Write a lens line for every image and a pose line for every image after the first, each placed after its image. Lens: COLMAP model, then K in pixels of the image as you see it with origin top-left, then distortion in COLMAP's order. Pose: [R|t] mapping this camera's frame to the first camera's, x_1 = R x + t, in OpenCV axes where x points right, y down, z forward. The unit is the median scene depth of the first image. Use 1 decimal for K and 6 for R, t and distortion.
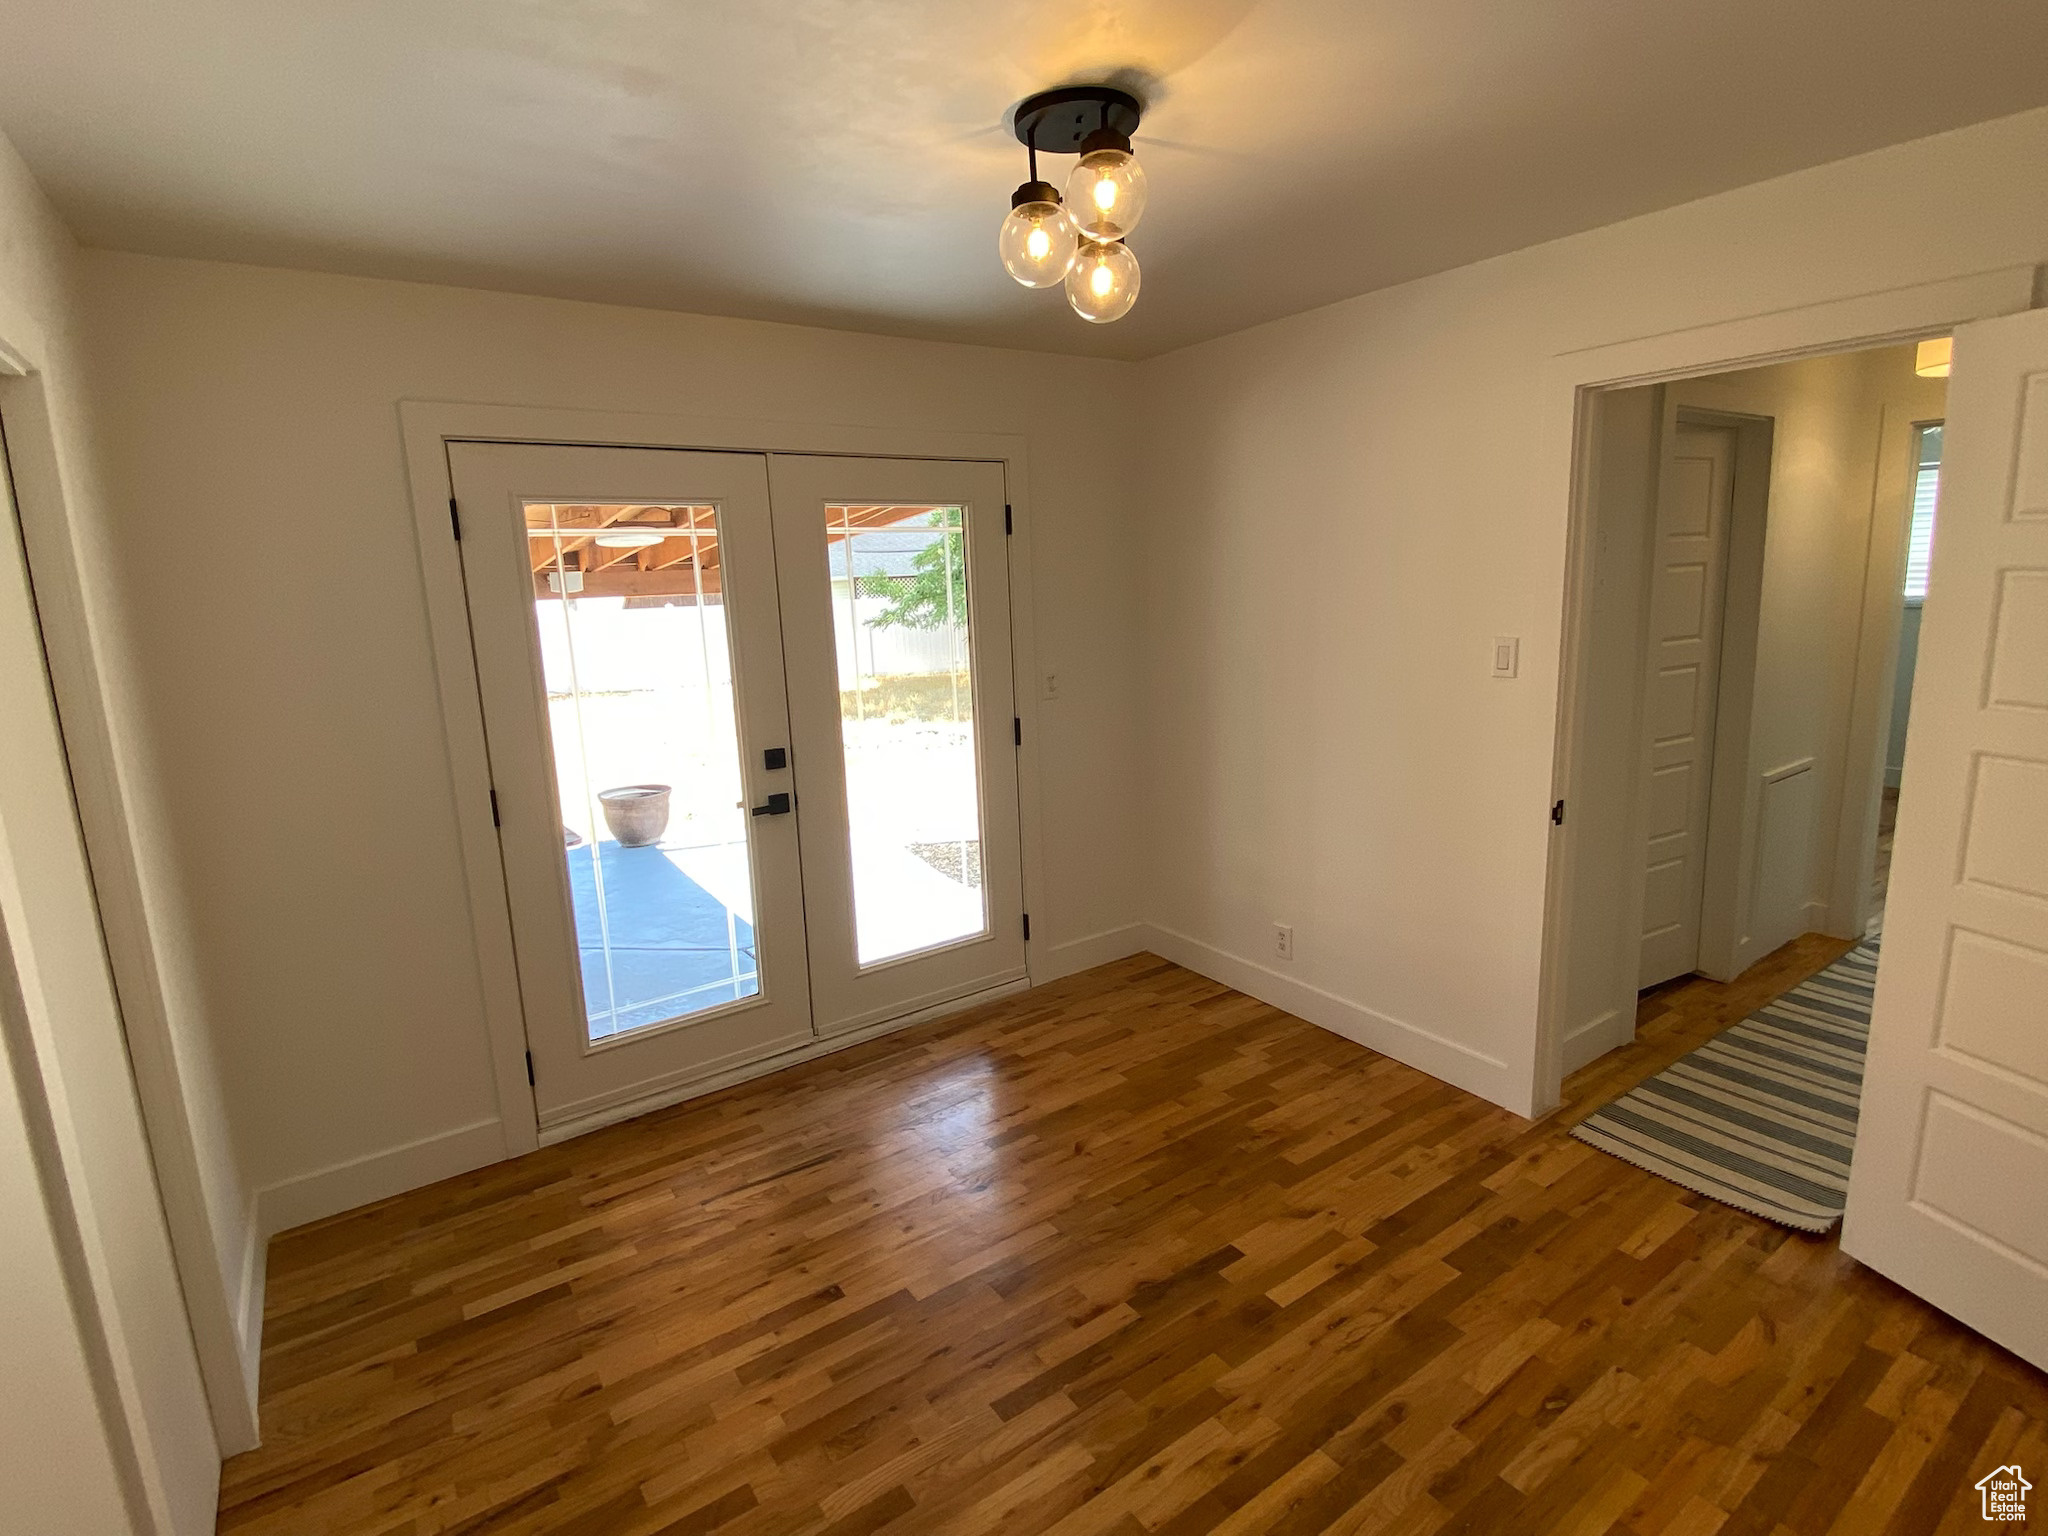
lens RADIAL K [[999.8, 0, 1012.6], [0, 999.8, 761.7], [0, 0, 1]] dist [0.025798, -0.001753]
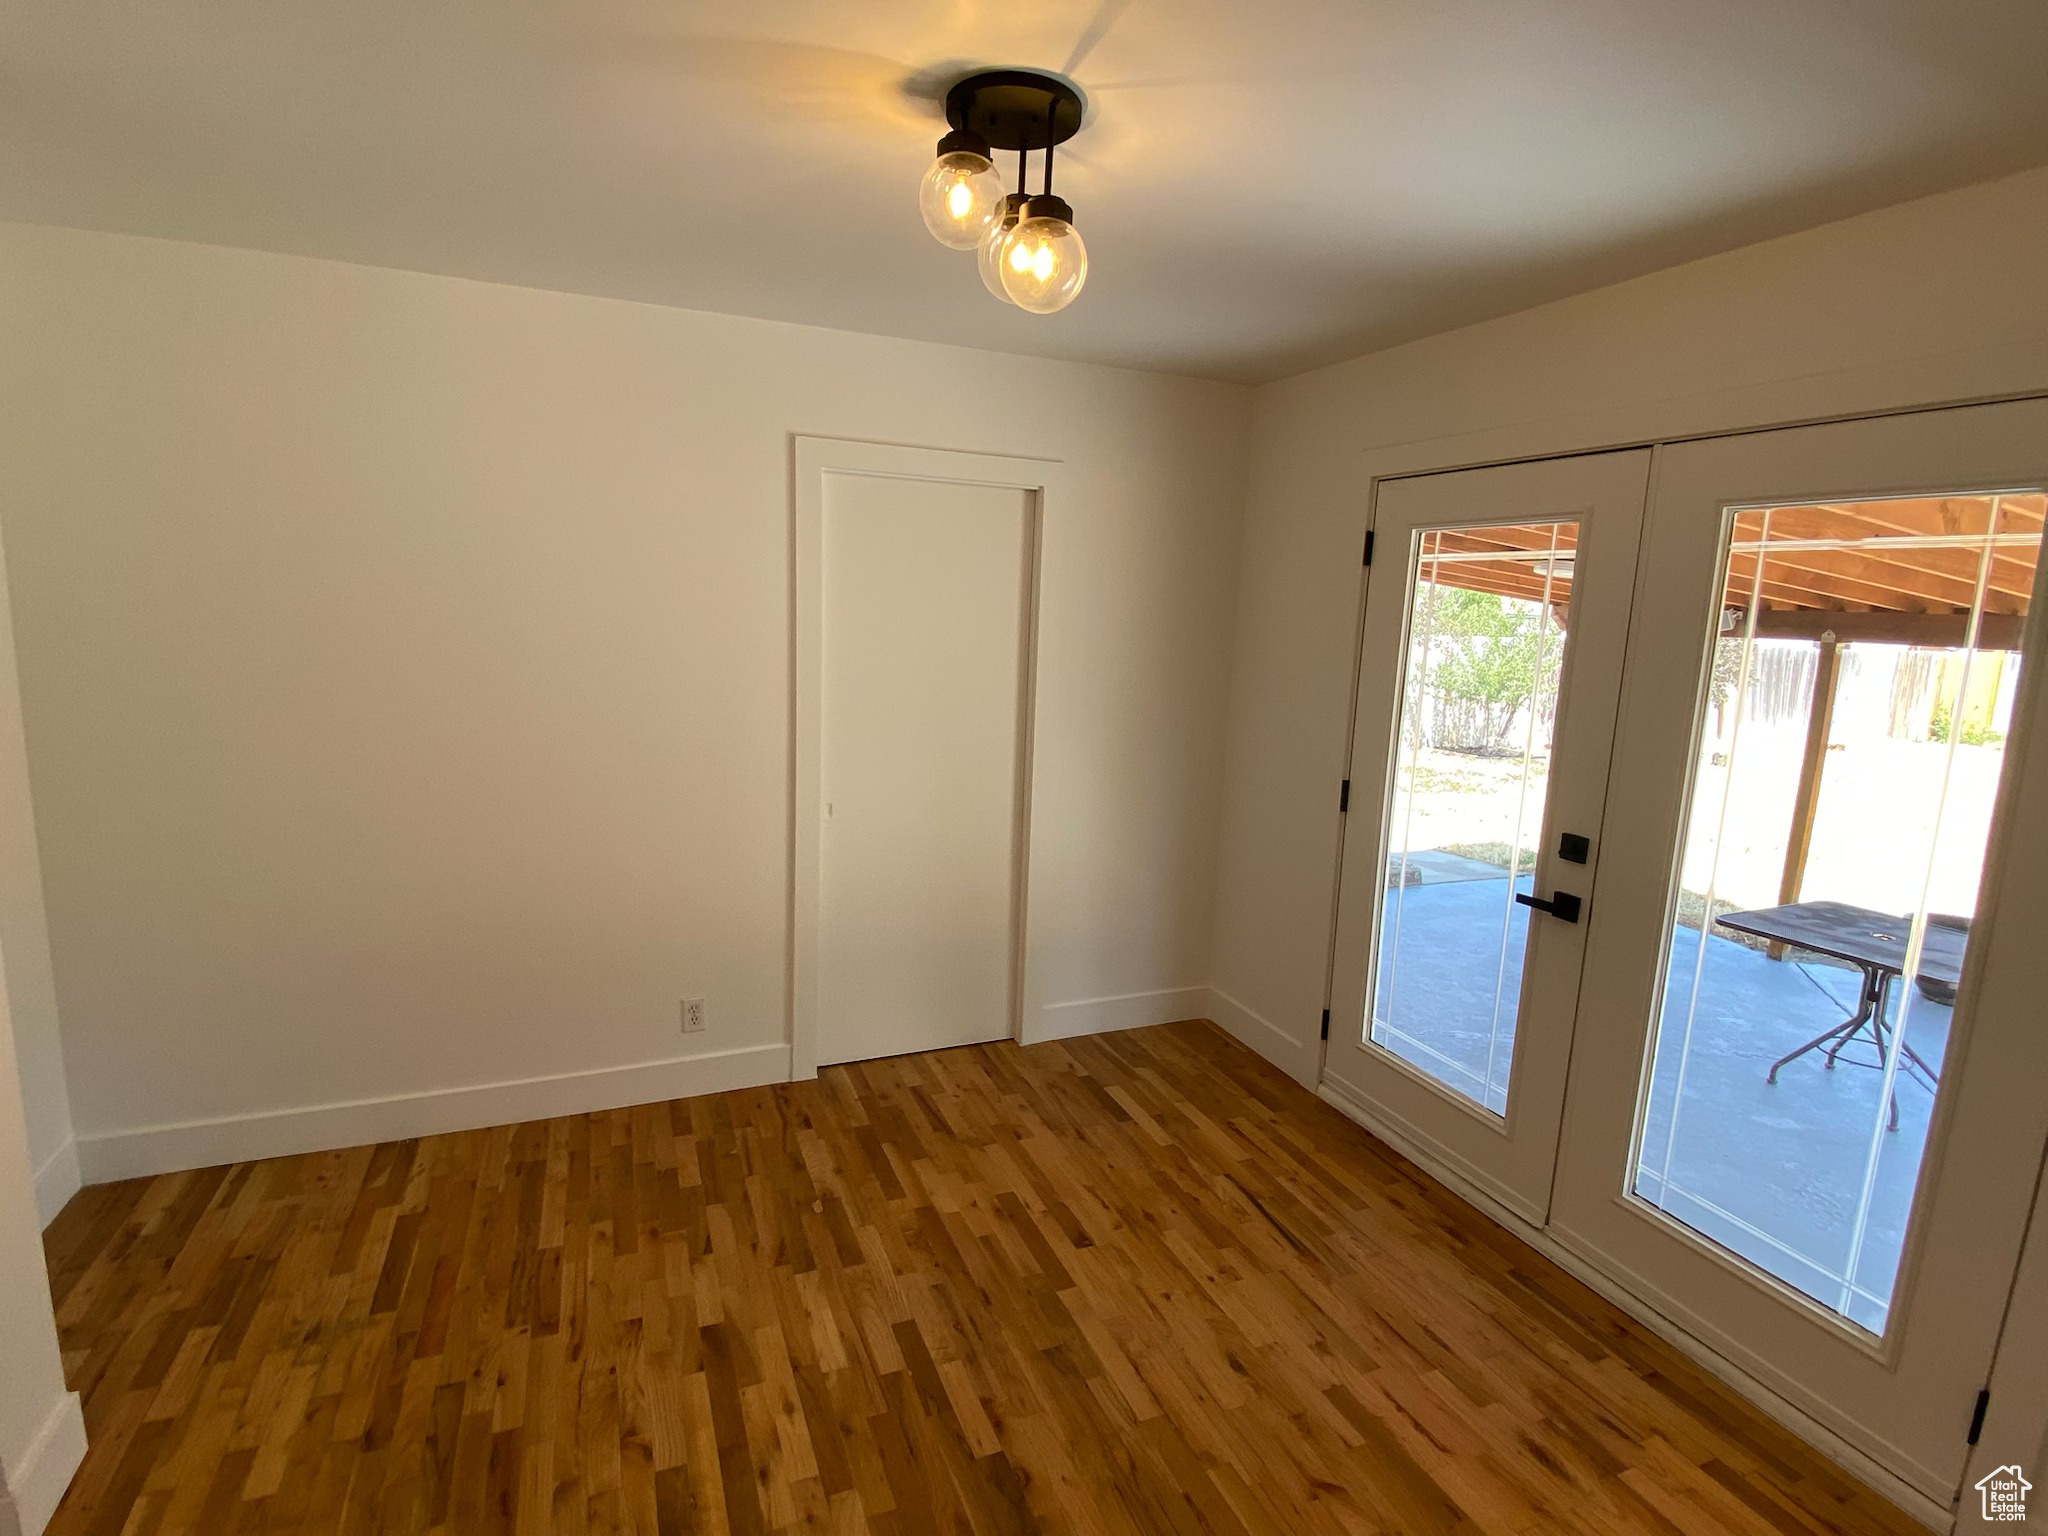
lens RADIAL K [[999.8, 0, 1015.6], [0, 999.8, 764.3], [0, 0, 1]] dist [0.025798, -0.001753]
pose [[-0.187211, 0.196944, -0.962375, 0.825019], [-0.214890, 0.947756, 0.235755, -0.221899], [0.958527, 0.250941, -0.135109, 0.985283]]
